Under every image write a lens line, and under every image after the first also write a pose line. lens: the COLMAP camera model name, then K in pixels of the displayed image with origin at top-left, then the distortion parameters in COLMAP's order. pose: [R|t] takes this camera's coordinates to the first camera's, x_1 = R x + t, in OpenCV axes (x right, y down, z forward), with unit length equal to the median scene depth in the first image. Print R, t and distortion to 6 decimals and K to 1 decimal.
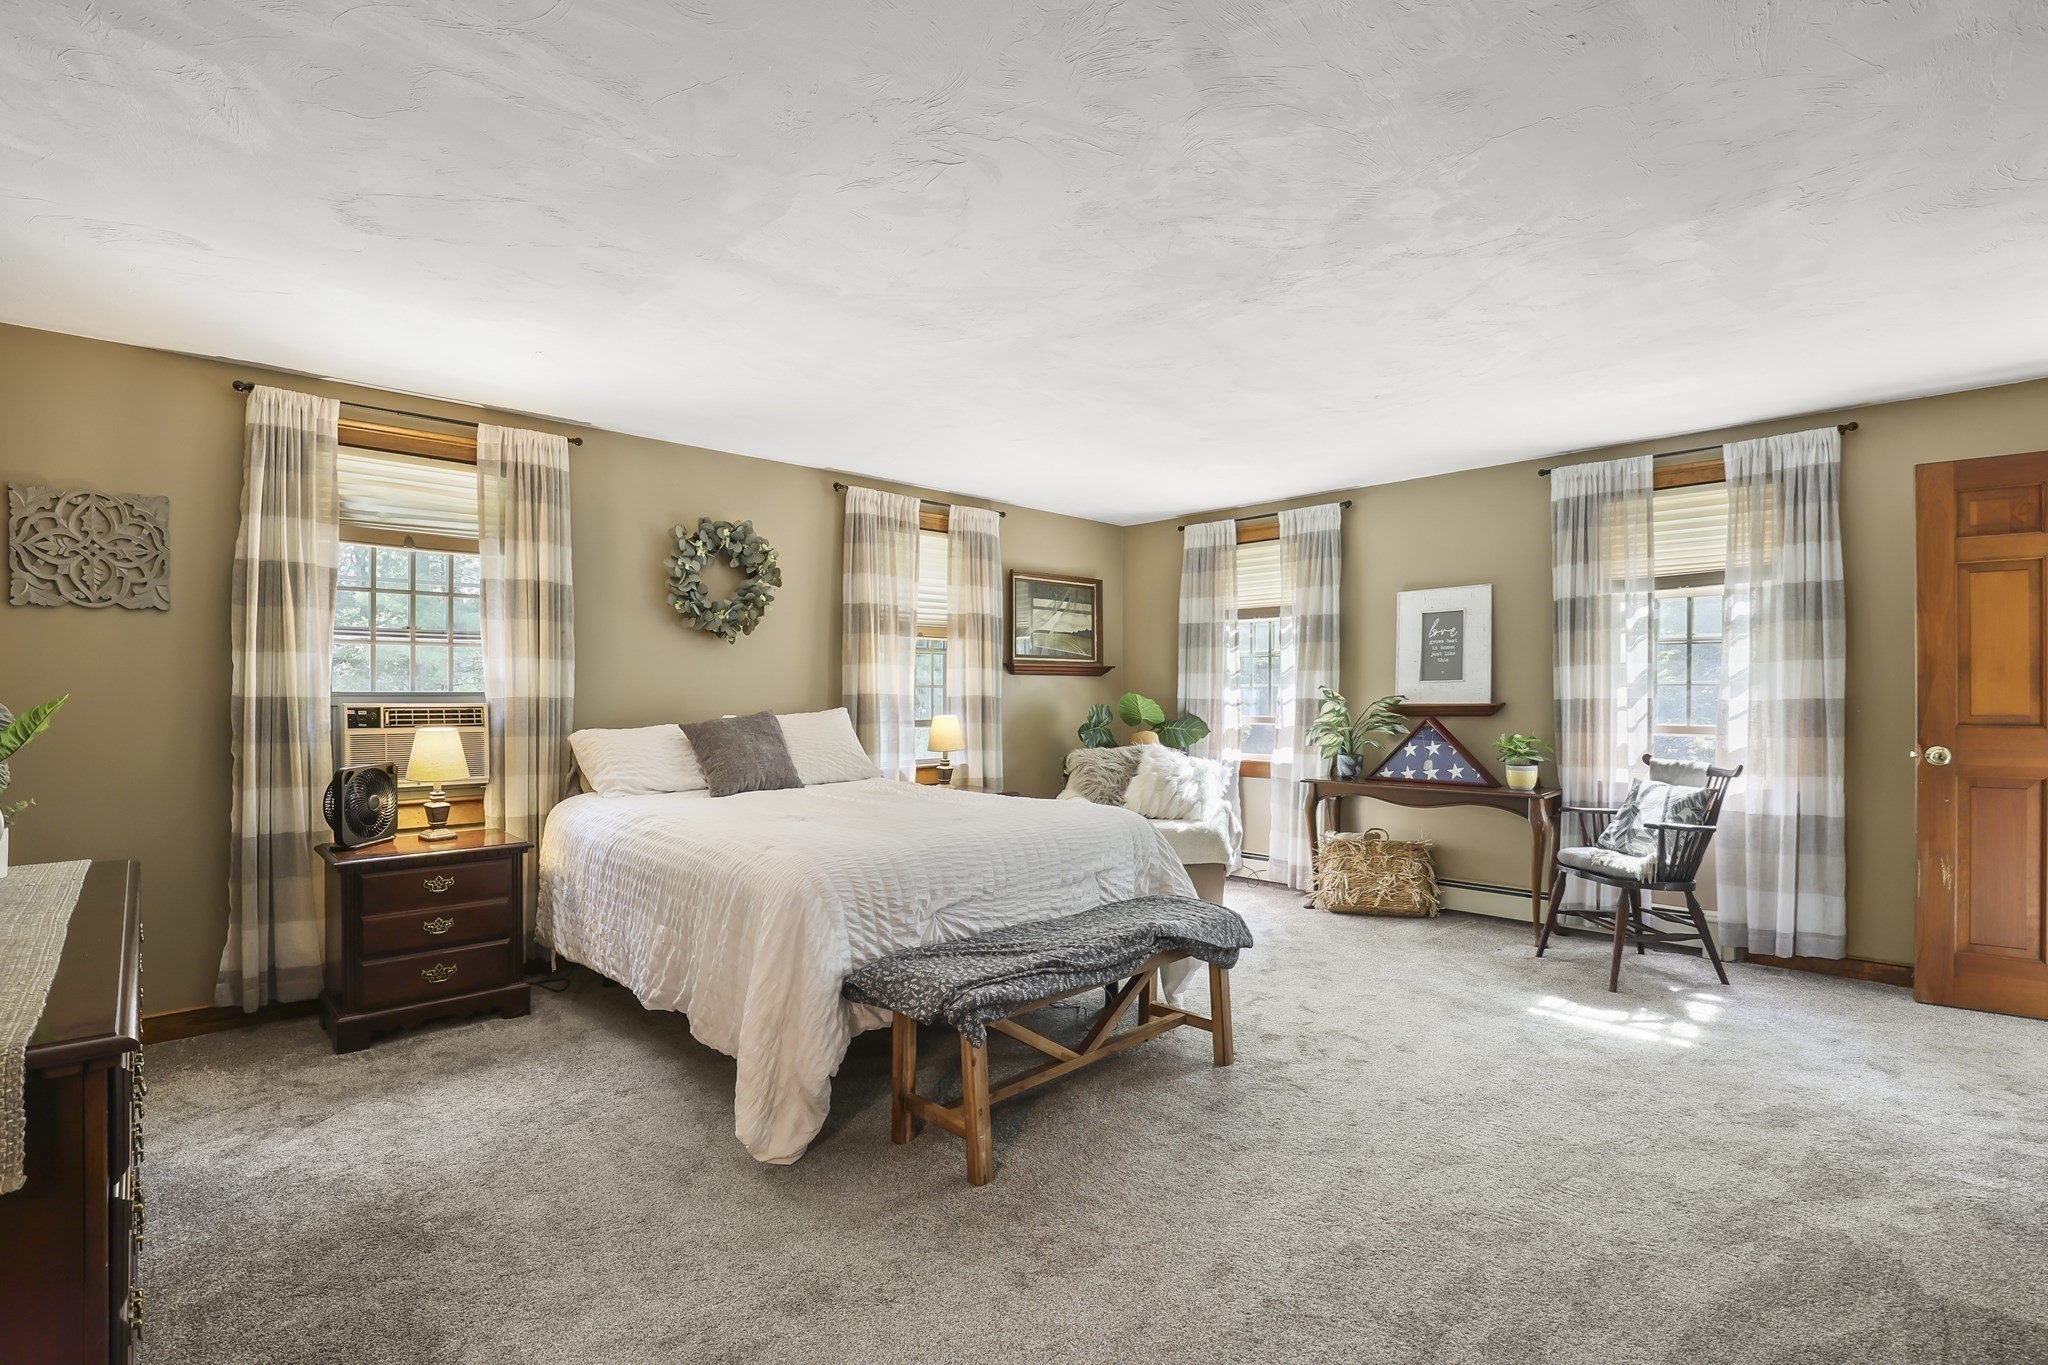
lens RADIAL K [[955.1, 0, 1034.9], [0, 955.1, 696.2], [0, 0, 1]] dist [-0.036167, 0.008957]
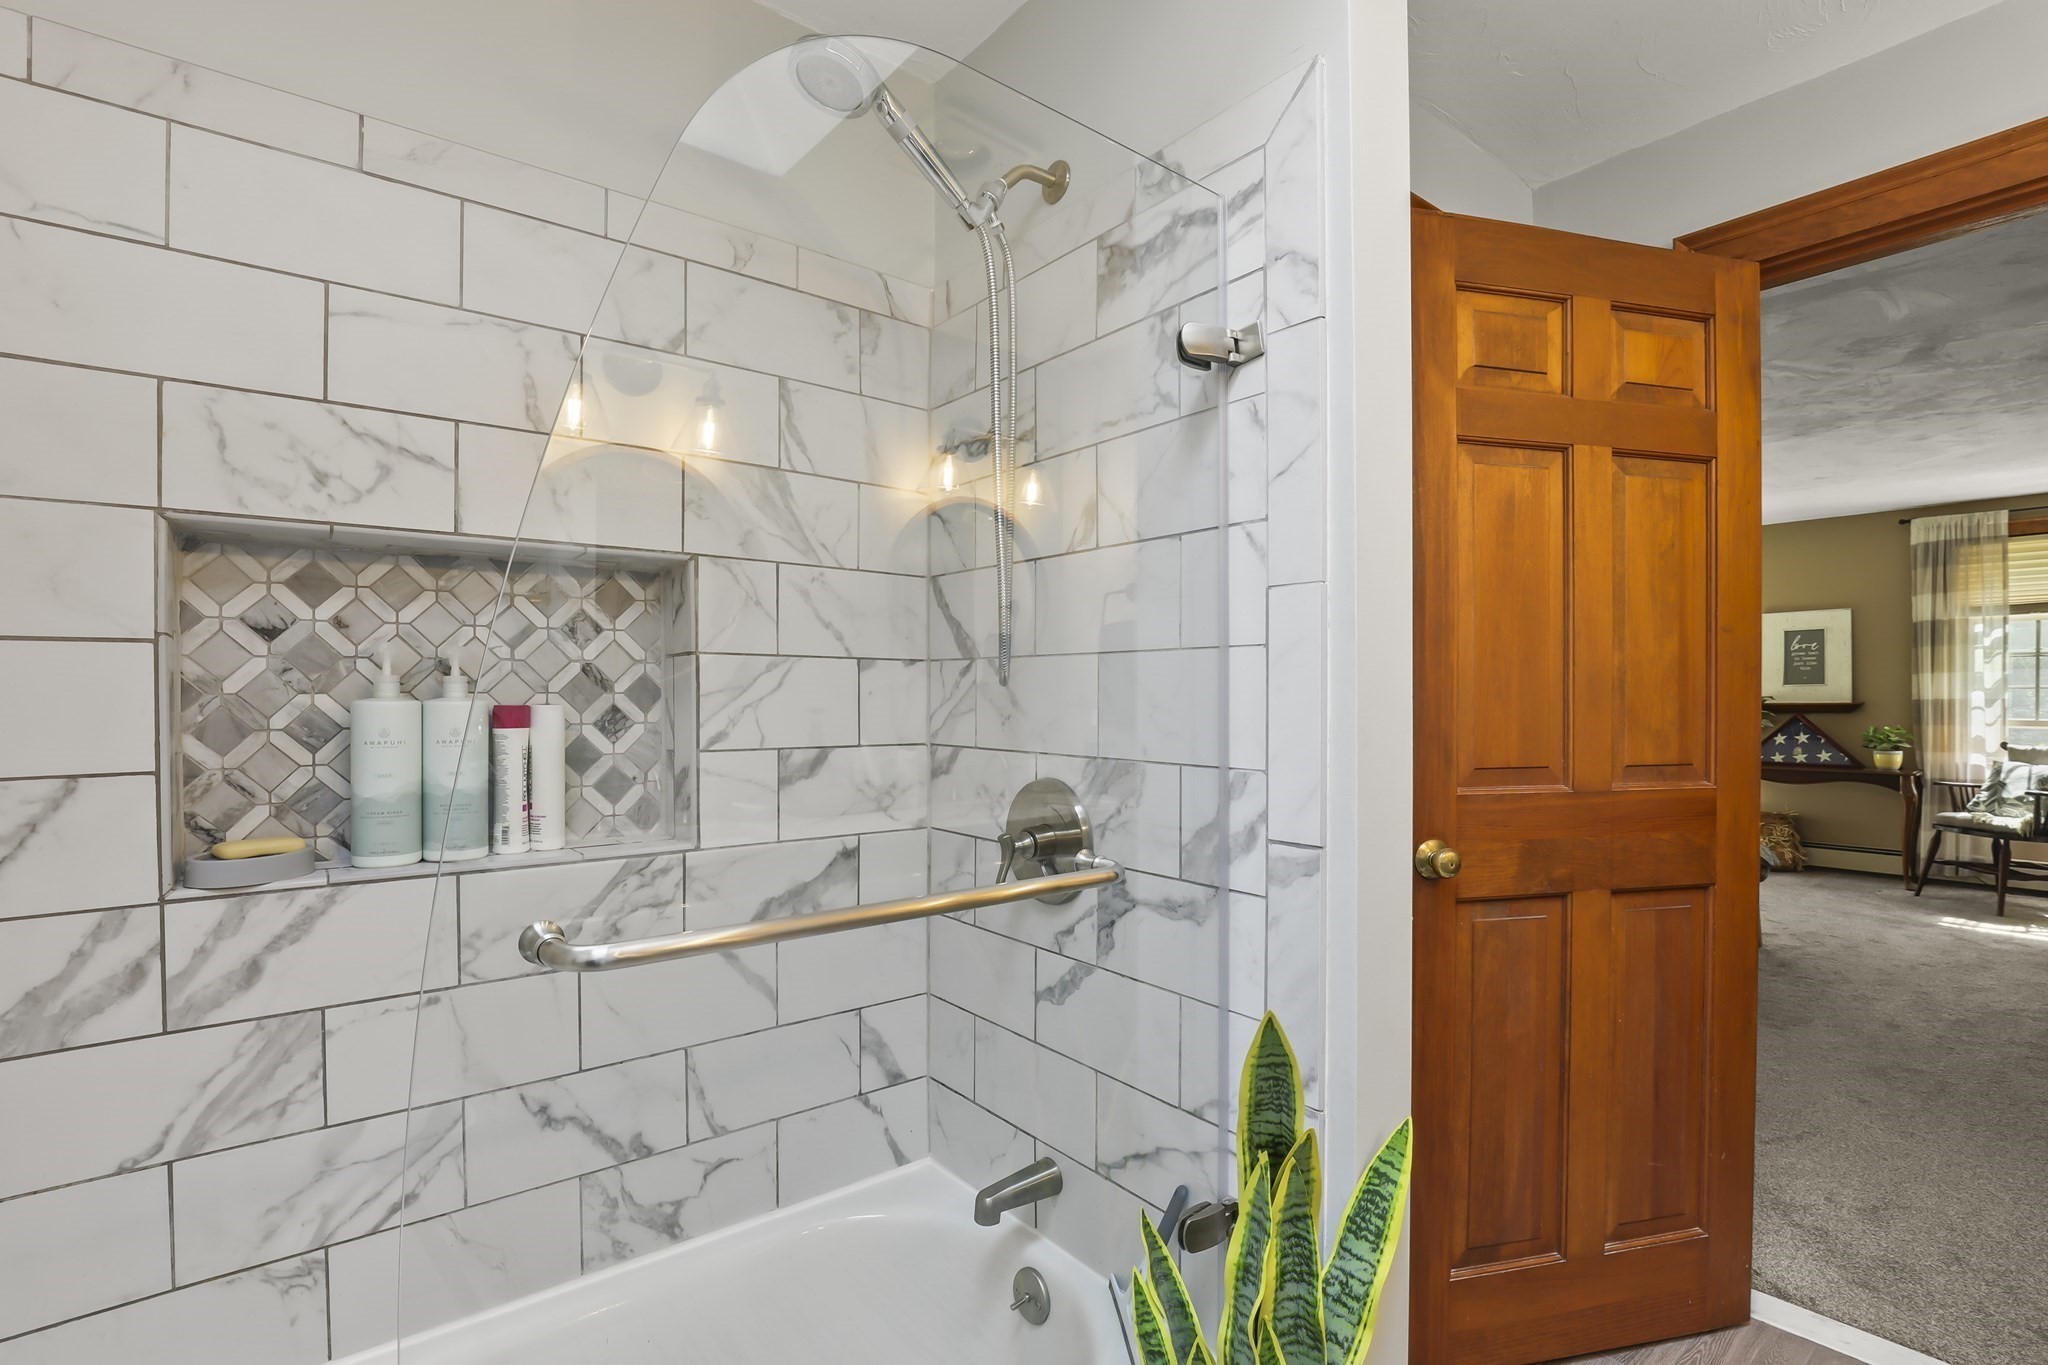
lens RADIAL K [[955.1, 0, 1040.2], [0, 955.1, 697.2], [0, 0, 1]] dist [-0.036167, 0.008957]
pose [[0.996073, 0.001739, -0.088519, -0.528519], [-0.001797, 0.999998, -0.000571, 0.003176], [0.088518, 0.000728, 0.996074, -0.367446]]
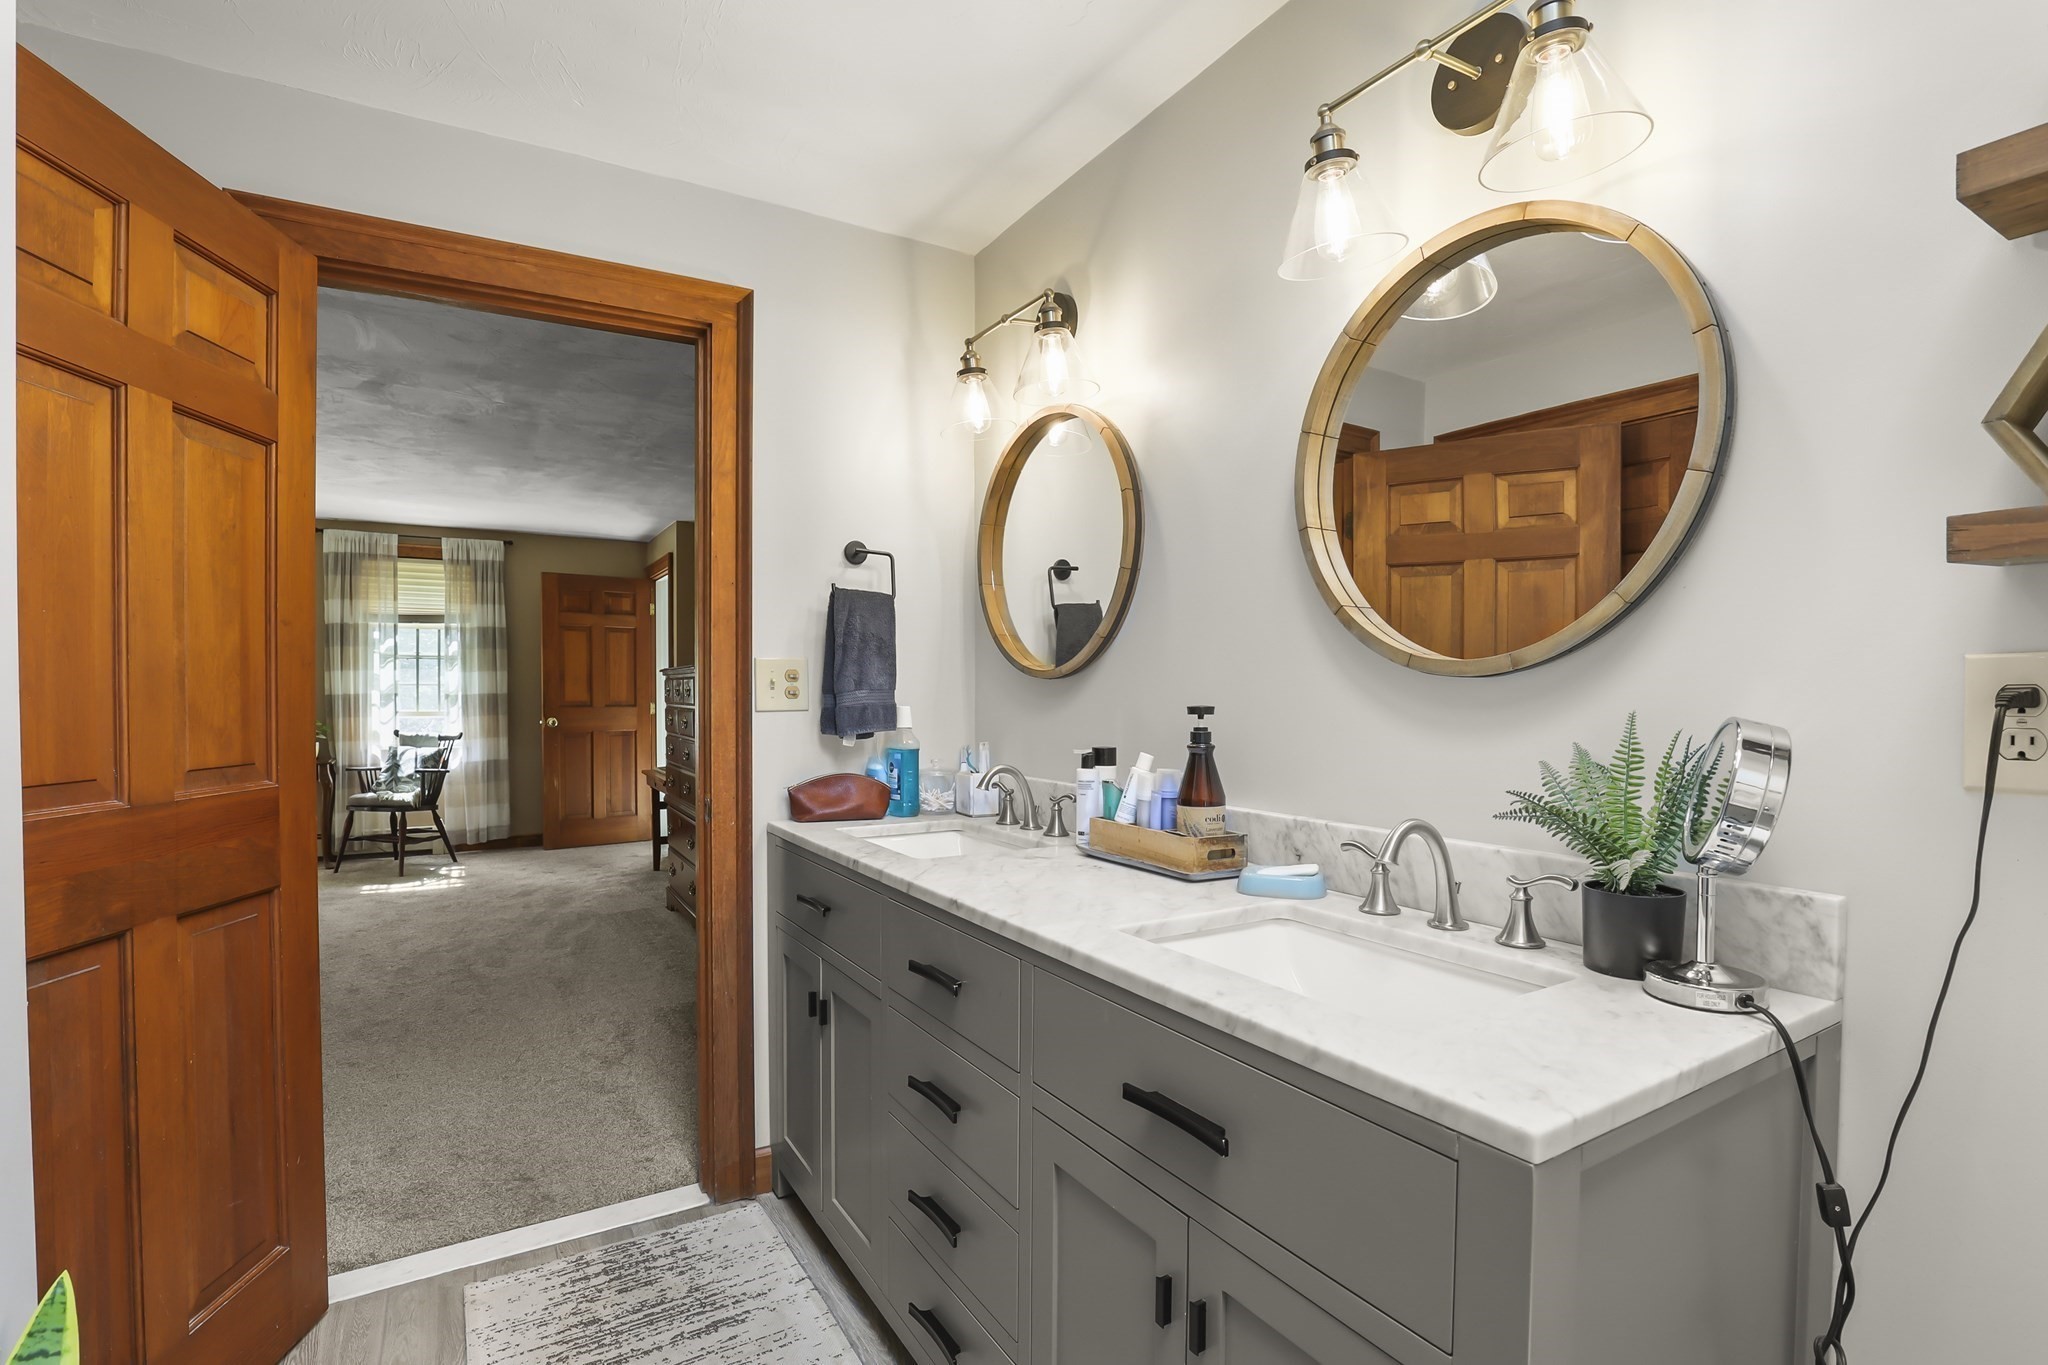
lens RADIAL K [[955.1, 0, 1023.8], [0, 955.1, 709.2], [0, 0, 1]] dist [-0.036167, 0.008957]
pose [[0.230924, -0.016130, 0.972838, -0.576570], [0.000934, 0.999866, 0.016356, 0.003350], [-0.972971, -0.002868, 0.230908, -0.331861]]
